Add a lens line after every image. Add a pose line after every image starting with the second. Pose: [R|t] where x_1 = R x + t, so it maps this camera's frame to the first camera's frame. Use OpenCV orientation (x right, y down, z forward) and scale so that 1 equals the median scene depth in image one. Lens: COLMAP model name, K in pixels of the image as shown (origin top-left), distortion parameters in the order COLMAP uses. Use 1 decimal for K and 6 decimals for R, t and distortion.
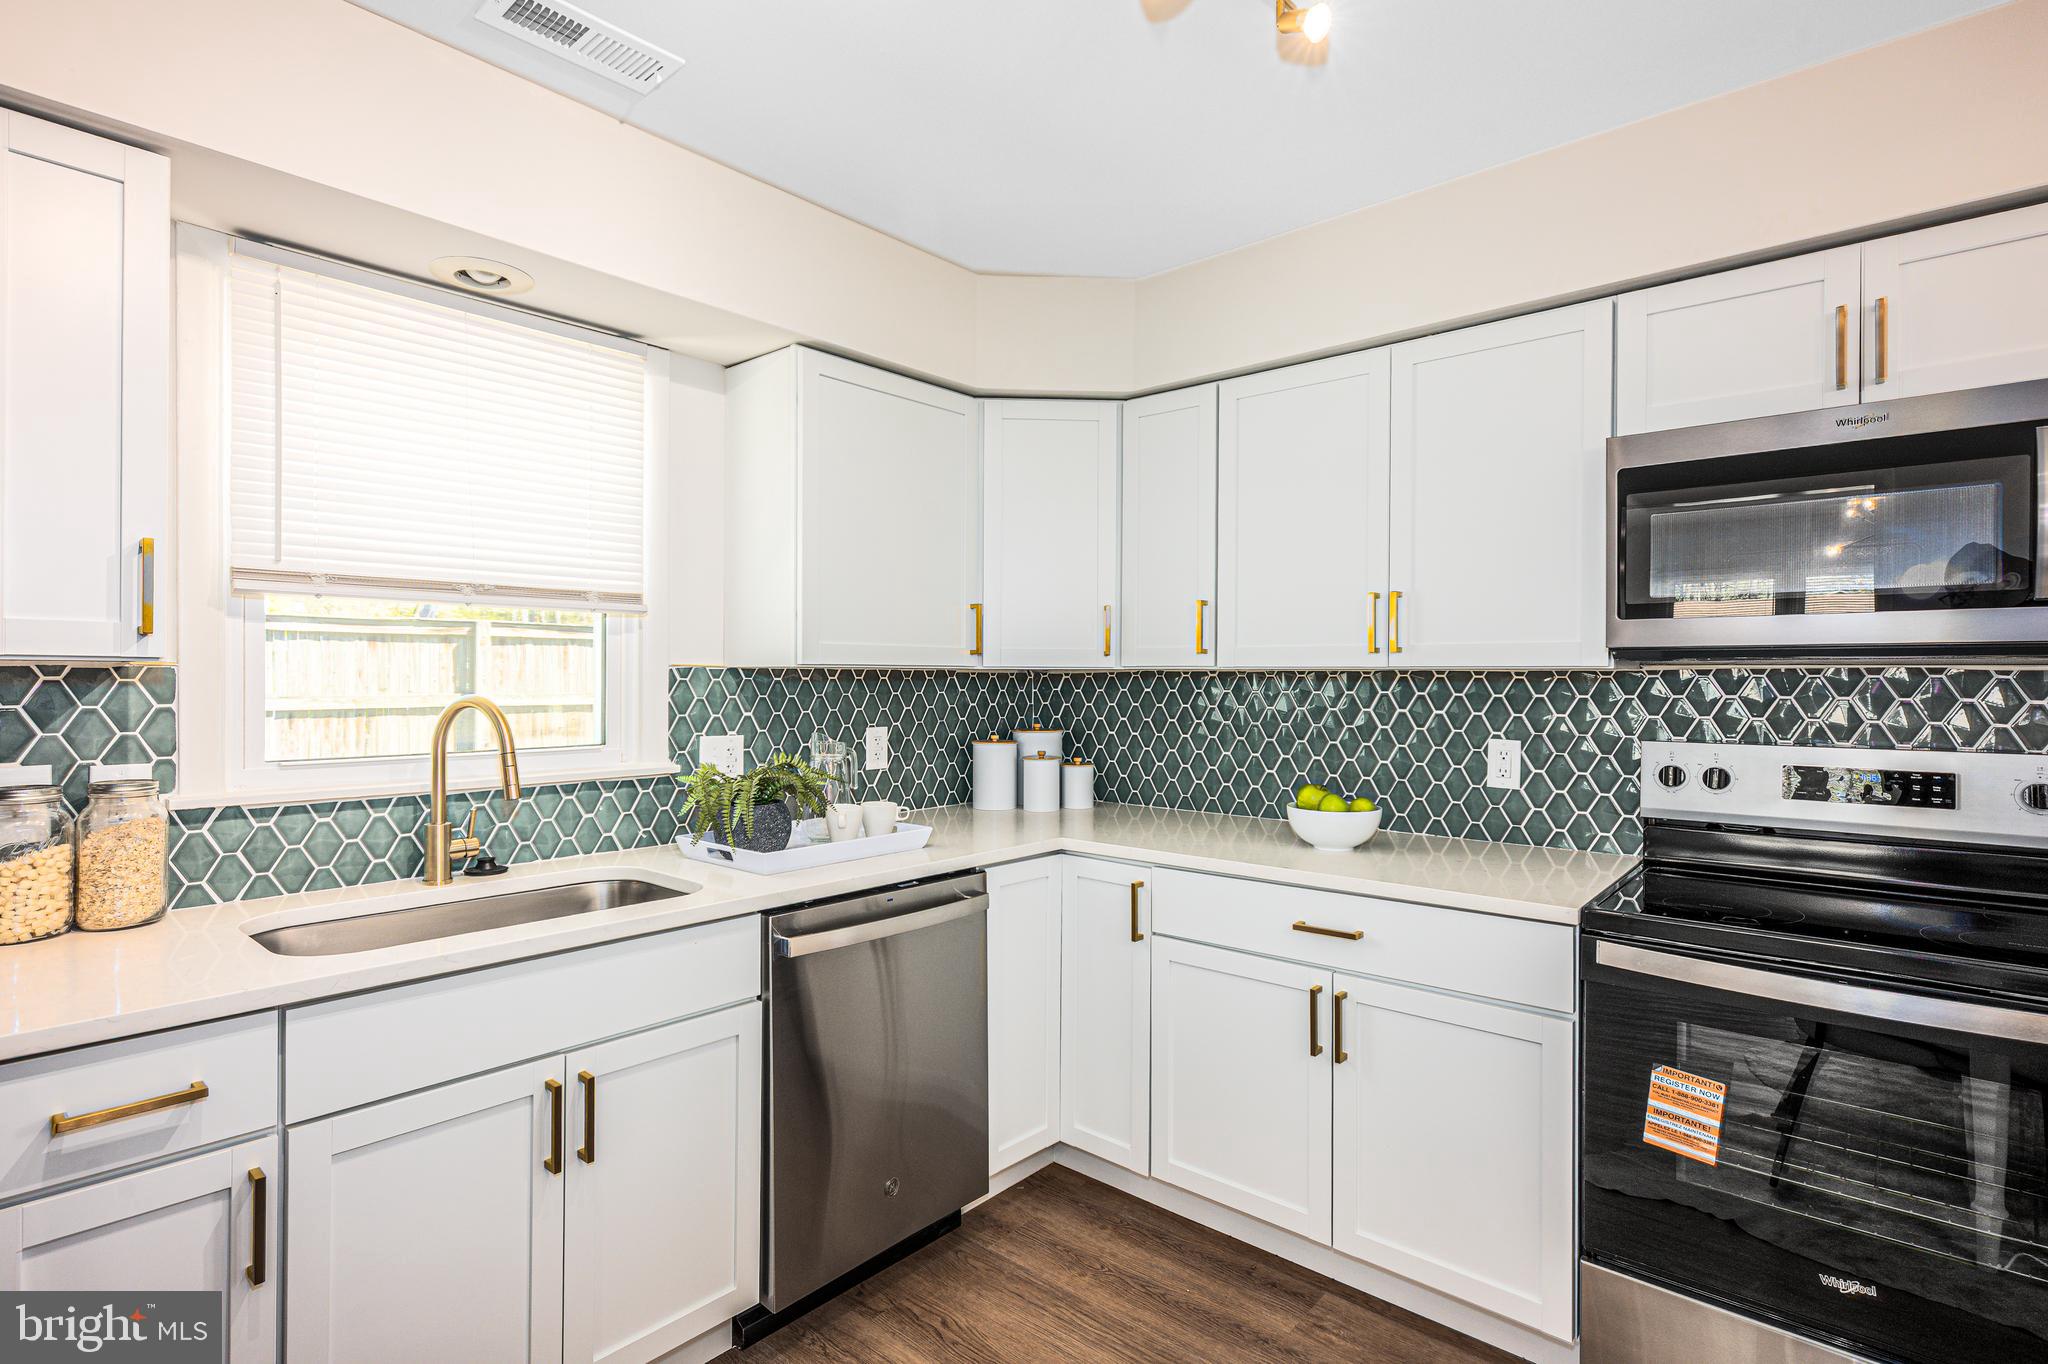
lens RADIAL K [[1007.5, 0, 1034.8], [0, 1007.5, 678.1], [0, 0, 1]] dist [0.003910, -0.000414]
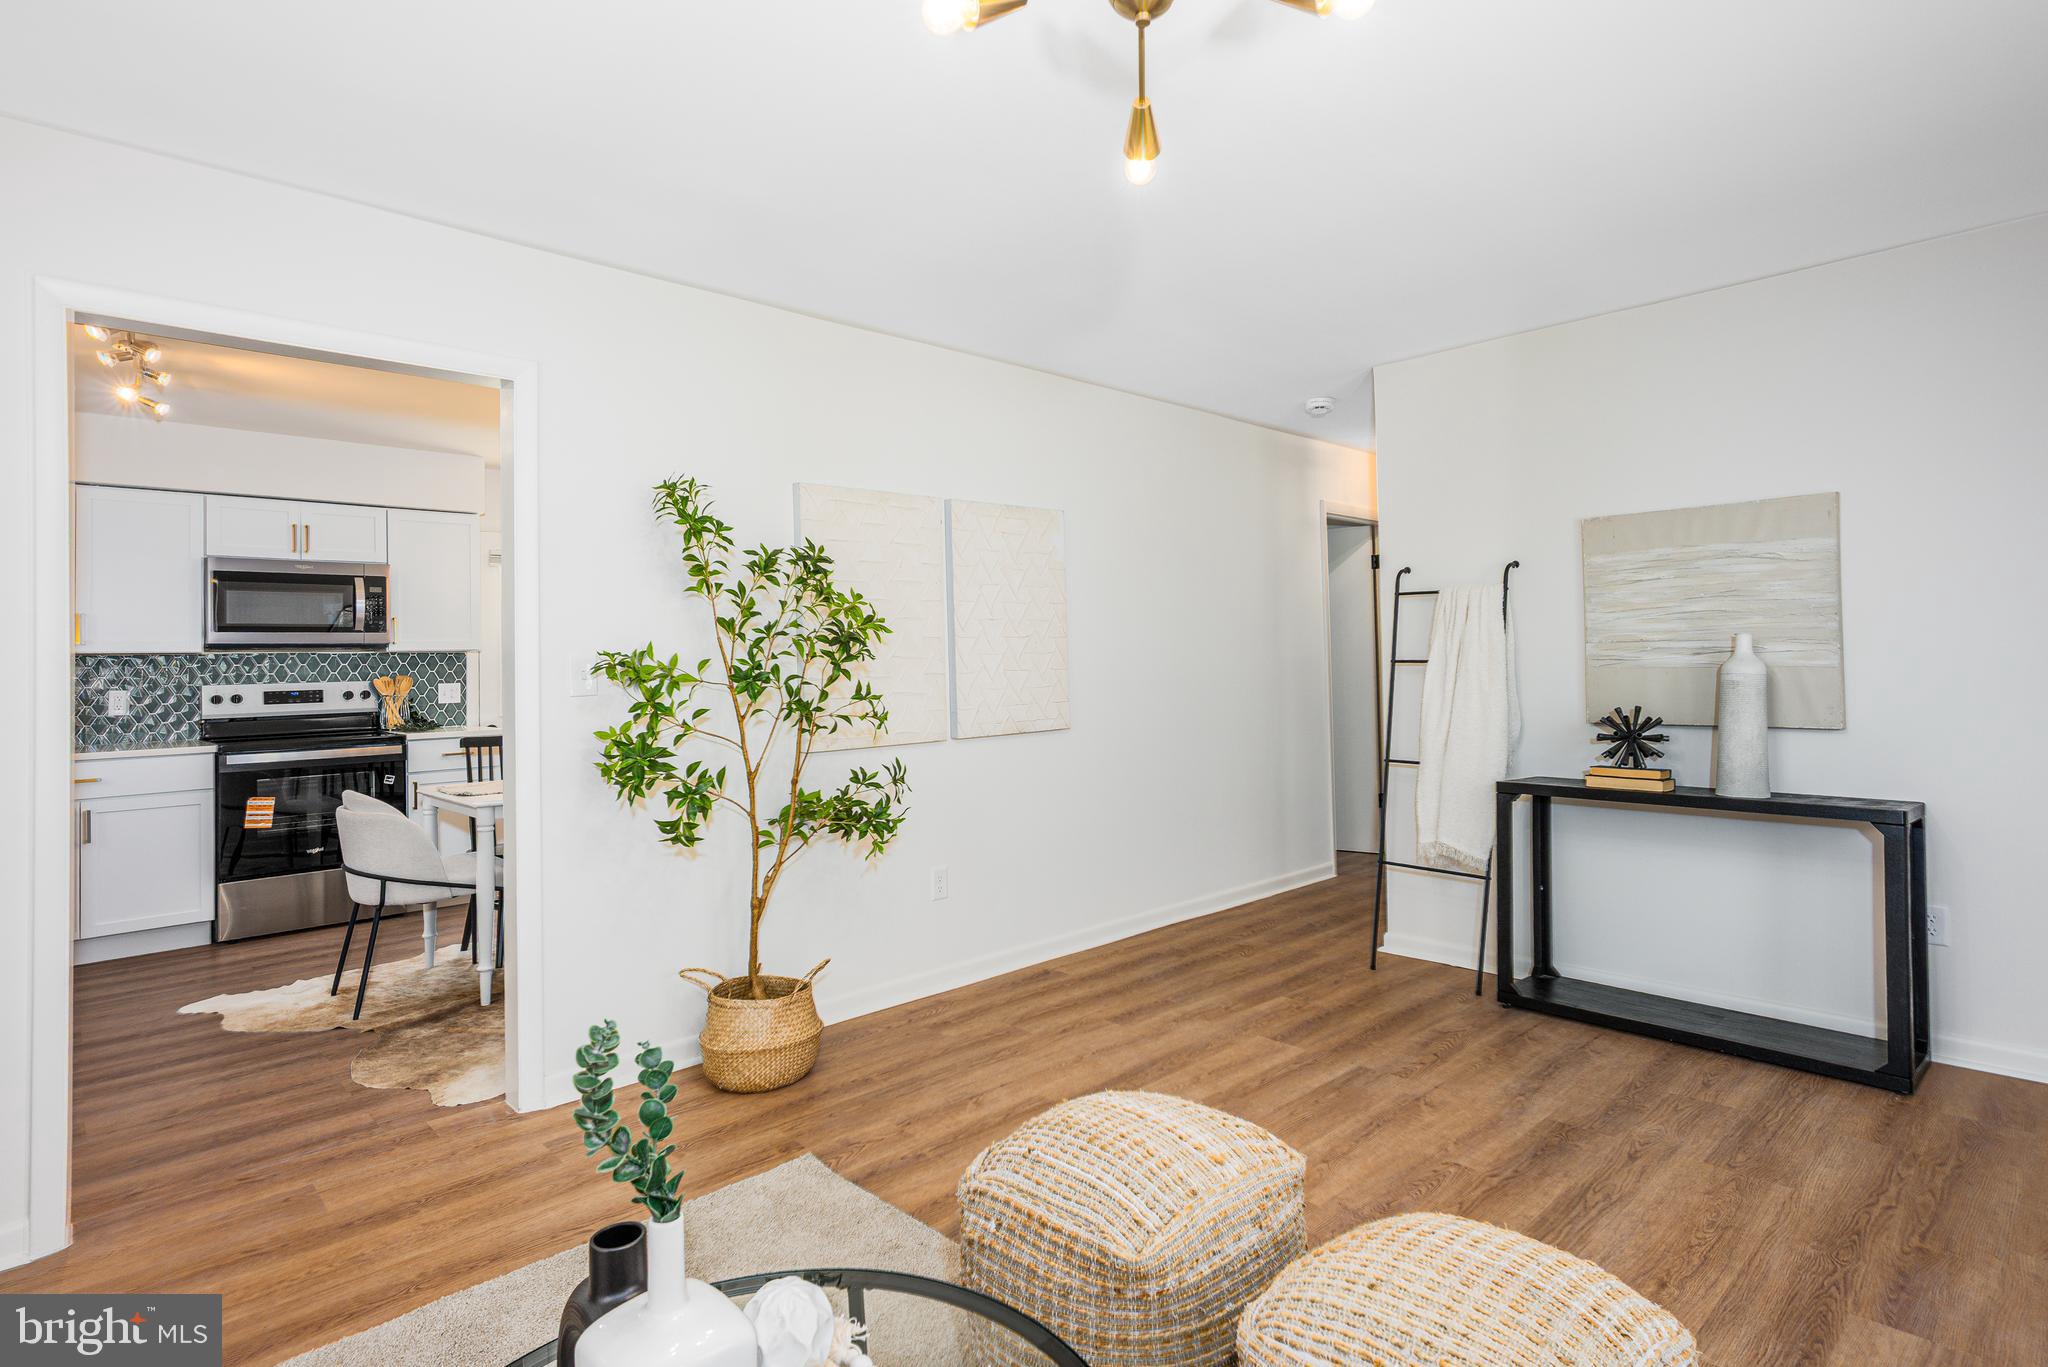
lens RADIAL K [[1043.2, 0, 1030.6], [0, 1043.2, 641.4], [0, 0, 1]] dist [0.002921, 0.000248]
pose [[0.079636, 0.016078, 0.996694, -1.575624], [0.022988, 0.999574, -0.017961, 0.048437], [-0.996559, 0.024343, 0.079233, -1.030893]]
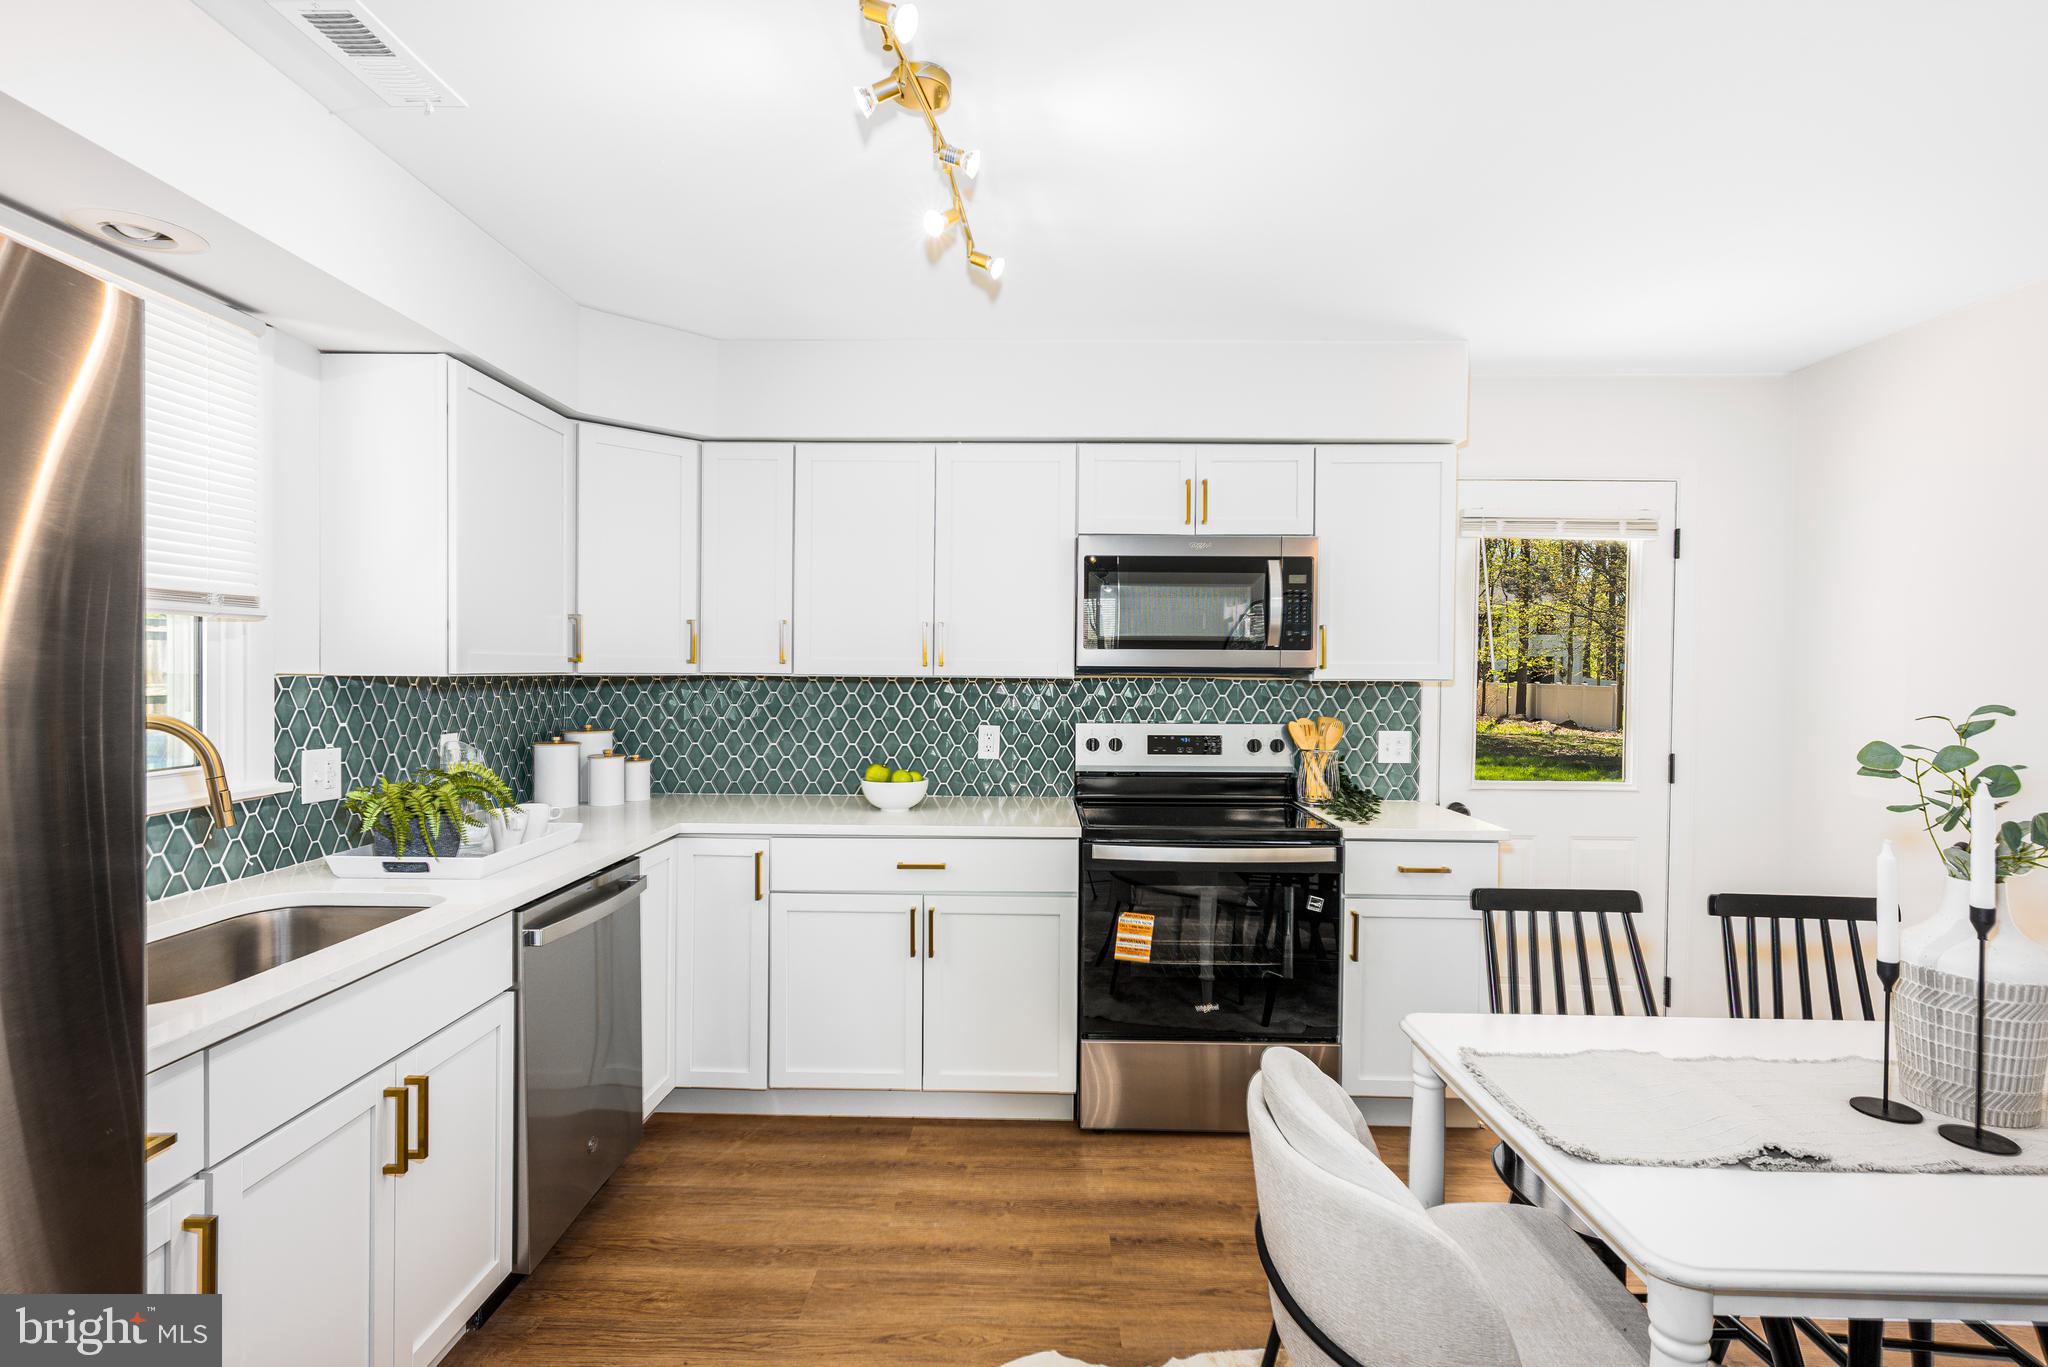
lens RADIAL K [[1007.5, 0, 1028.2], [0, 1007.5, 681.5], [0, 0, 1]] dist [0.003910, -0.000414]
pose [[0.758465, -0.004969, 0.651694, -0.481637], [-0.004653, 0.999904, 0.013039, -0.023401], [-0.651697, -0.012922, 0.758369, -0.146950]]
